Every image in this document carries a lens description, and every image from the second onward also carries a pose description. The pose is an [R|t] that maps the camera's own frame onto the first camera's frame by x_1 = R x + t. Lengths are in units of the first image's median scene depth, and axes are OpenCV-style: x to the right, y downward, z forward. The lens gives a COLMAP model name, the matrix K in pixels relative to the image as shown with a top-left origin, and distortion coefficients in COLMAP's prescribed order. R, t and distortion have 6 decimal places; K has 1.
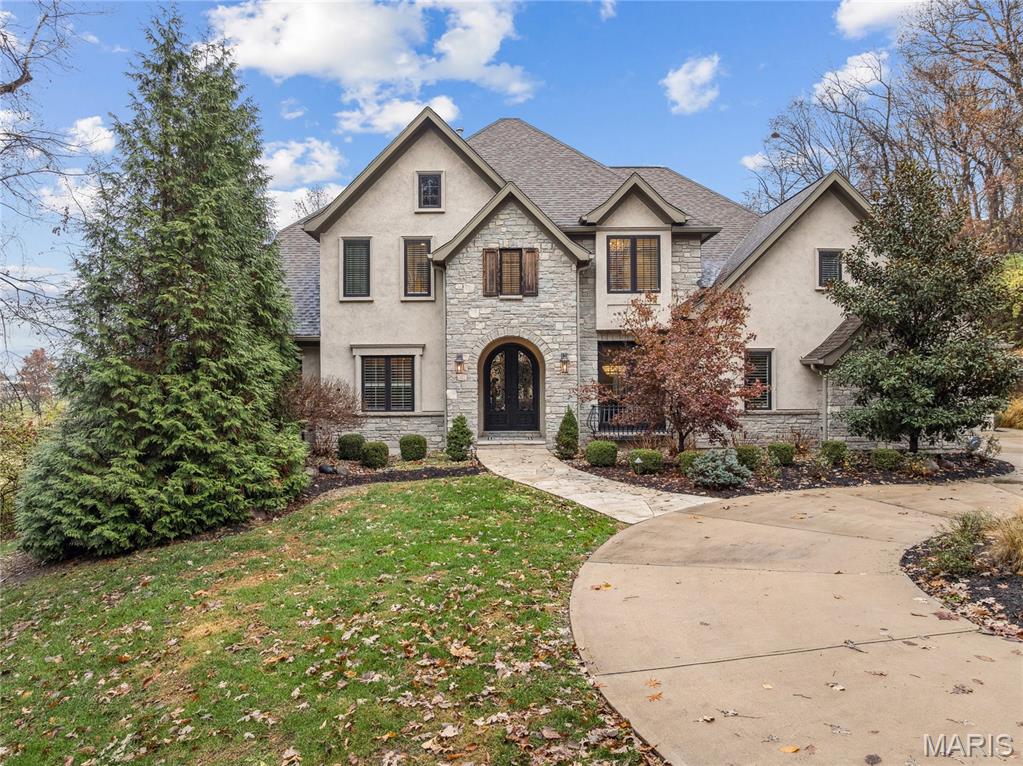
lens RADIAL K [[722.6, 0, 504.2], [0, 722.6, 386.5], [0, 0, 1]] dist [-0.030626, 0.001163]
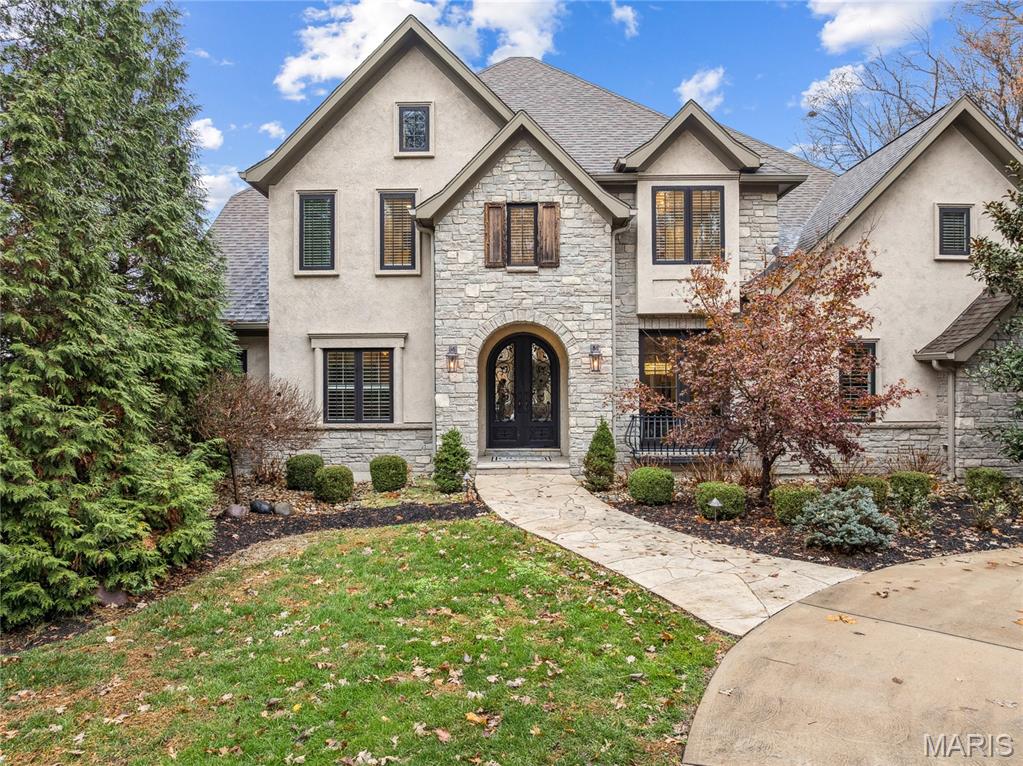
lens RADIAL K [[722.7, 0, 509.1], [0, 722.7, 390.6], [0, 0, 1]] dist [-0.035882, 0.001974]
pose [[0.999967, 0.001562, -0.008020, 0.001763], [-0.001543, 0.999996, 0.002463, -0.001035], [0.008024, -0.002450, 0.999965, 0.262266]]
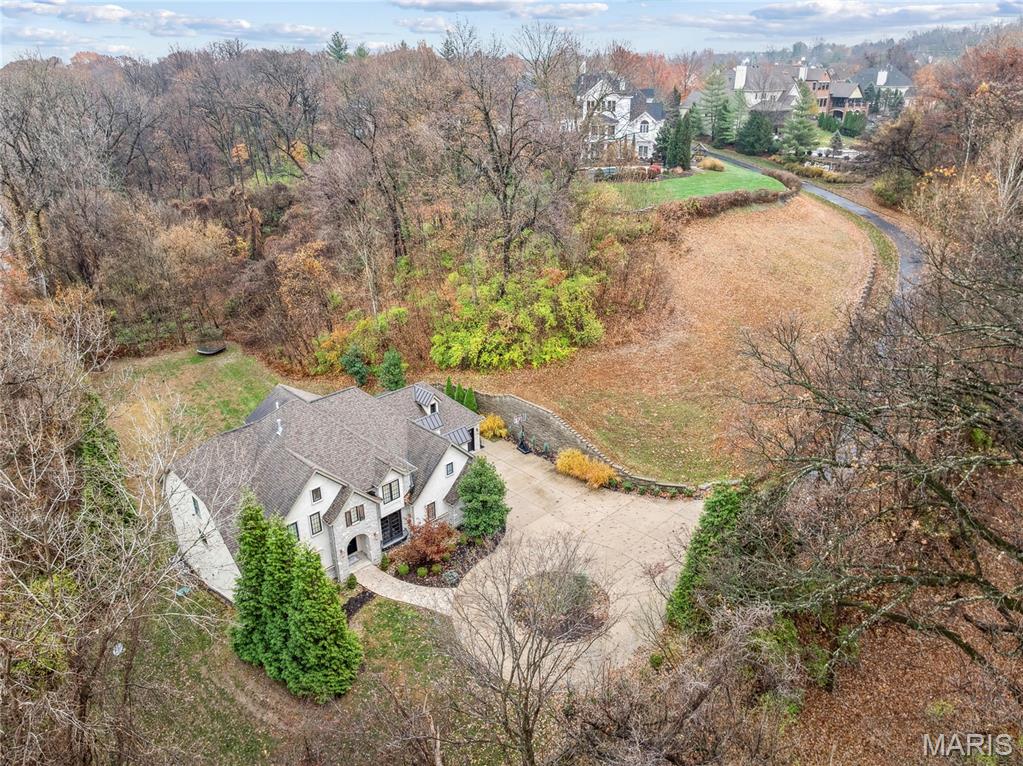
lens RADIAL K [[722.6, 0, 504.2], [0, 722.6, 386.5], [0, 0, 1]] dist [-0.030626, 0.001163]
pose [[0.717417, -0.293730, 0.631693, -1.108551], [0.022205, 0.915946, 0.400687, -1.611887], [-0.696290, -0.273433, 0.663637, -0.972240]]
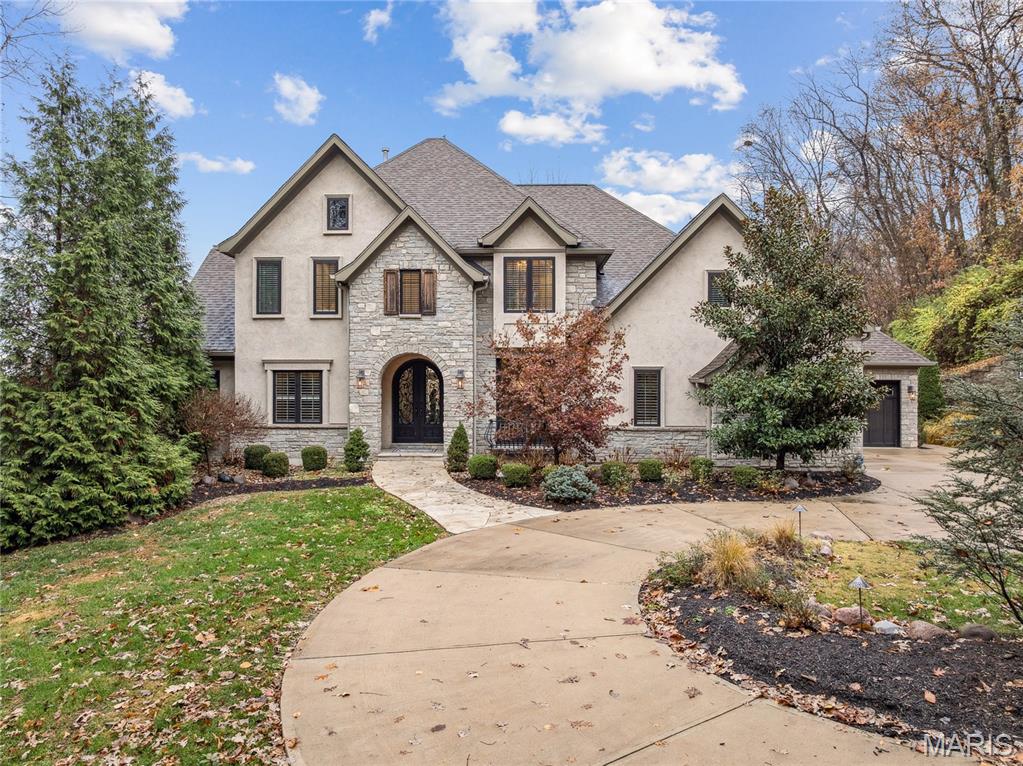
lens RADIAL K [[737.1, 0, 478.6], [0, 737.1, 399.1], [0, 0, 1]] dist [-0.033319, 0.002241]
pose [[0.999169, 0.010073, -0.039484, 0.151699], [-0.009677, 0.999901, 0.010208, -0.015034], [0.039583, -0.009817, 0.999168, -0.064832]]
